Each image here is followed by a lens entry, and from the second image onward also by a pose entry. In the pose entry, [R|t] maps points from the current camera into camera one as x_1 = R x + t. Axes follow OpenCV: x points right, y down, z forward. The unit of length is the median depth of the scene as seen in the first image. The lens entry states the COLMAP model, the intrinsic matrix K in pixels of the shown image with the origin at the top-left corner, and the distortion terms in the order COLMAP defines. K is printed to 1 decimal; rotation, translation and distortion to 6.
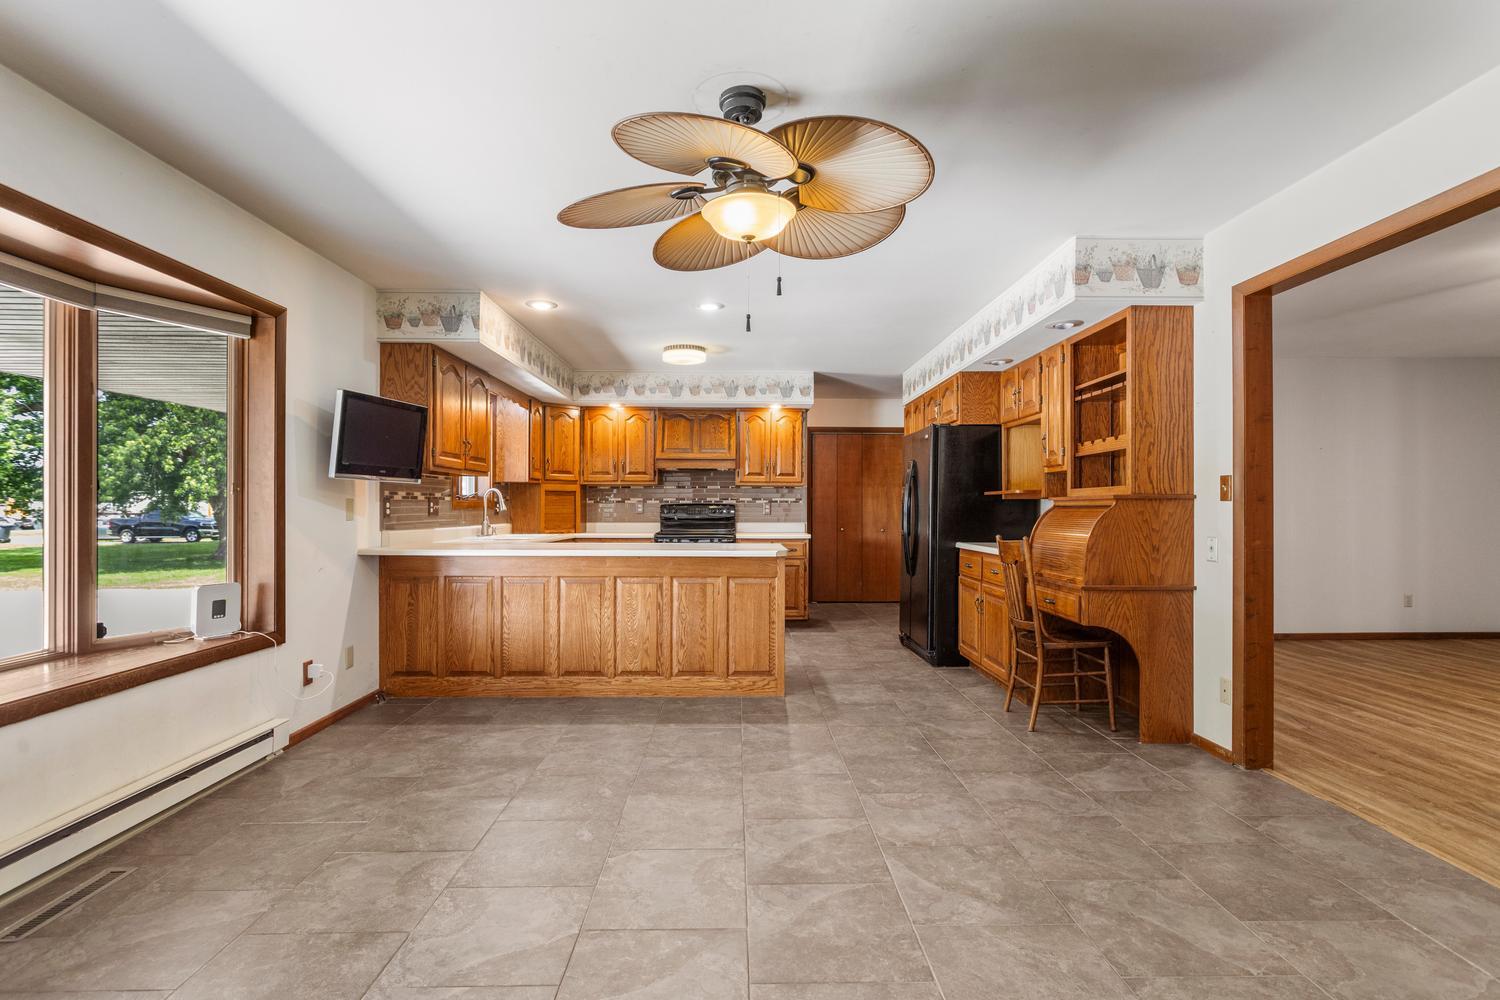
lens RADIAL K [[725.8, 0, 751.8], [0, 725.8, 505.8], [0, 0, 1]] dist [-0.000985, 0.002844]
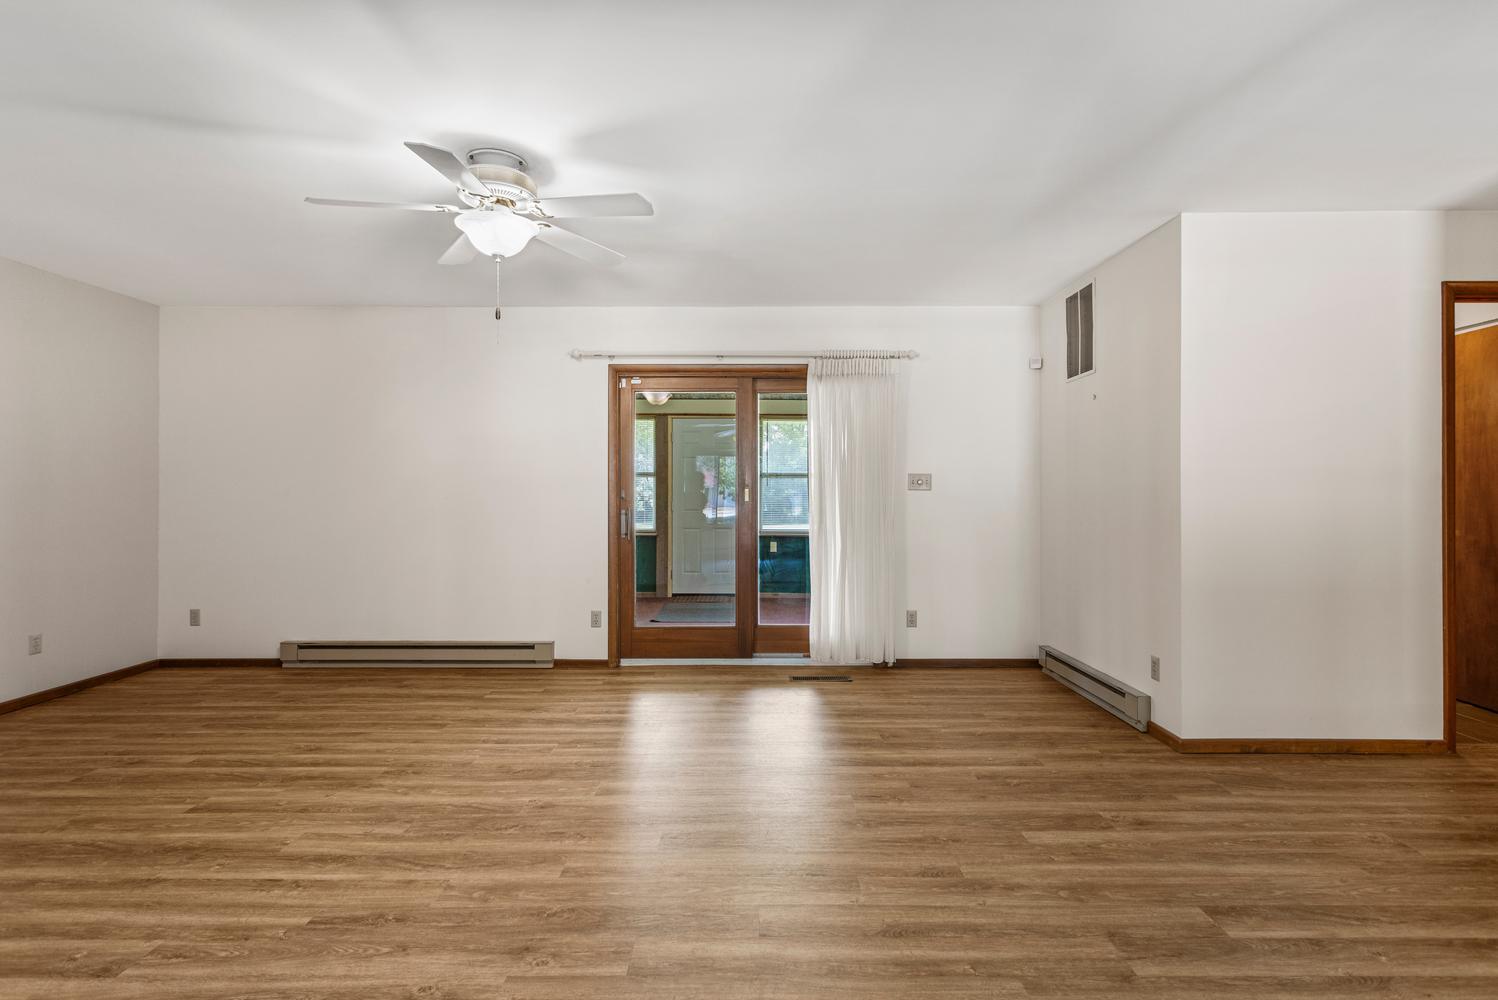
lens RADIAL K [[724.8, 0, 744.0], [0, 724.8, 490.8], [0, 0, 1]] dist [-0.000985, 0.002844]
pose [[0.026317, 0.005349, 0.999639, 0.408063], [0.001162, 0.999985, -0.005382, -0.002211], [-0.999653, 0.001303, 0.026310, 0.525741]]
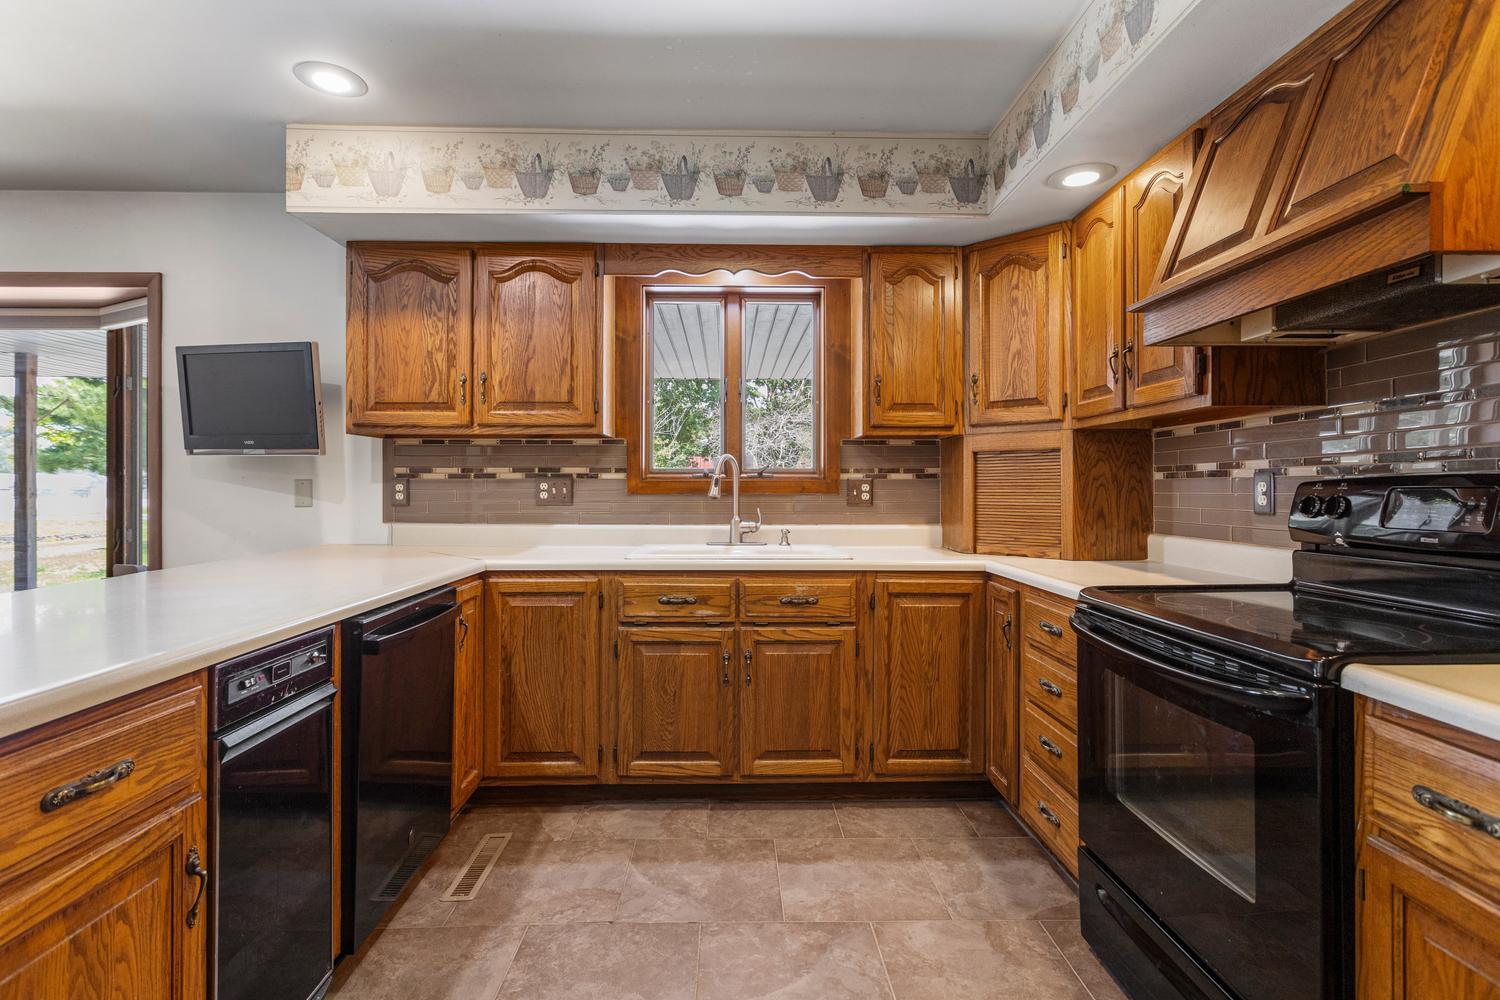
lens RADIAL K [[725.8, 0, 741.6], [0, 725.8, 487.0], [0, 0, 1]] dist [-0.000985, 0.002844]
pose [[0.004290, -0.002277, -0.999988, 0.218394], [0.000992, 0.999997, -0.002273, 0.000718], [0.999990, -0.000983, 0.004292, 1.355243]]
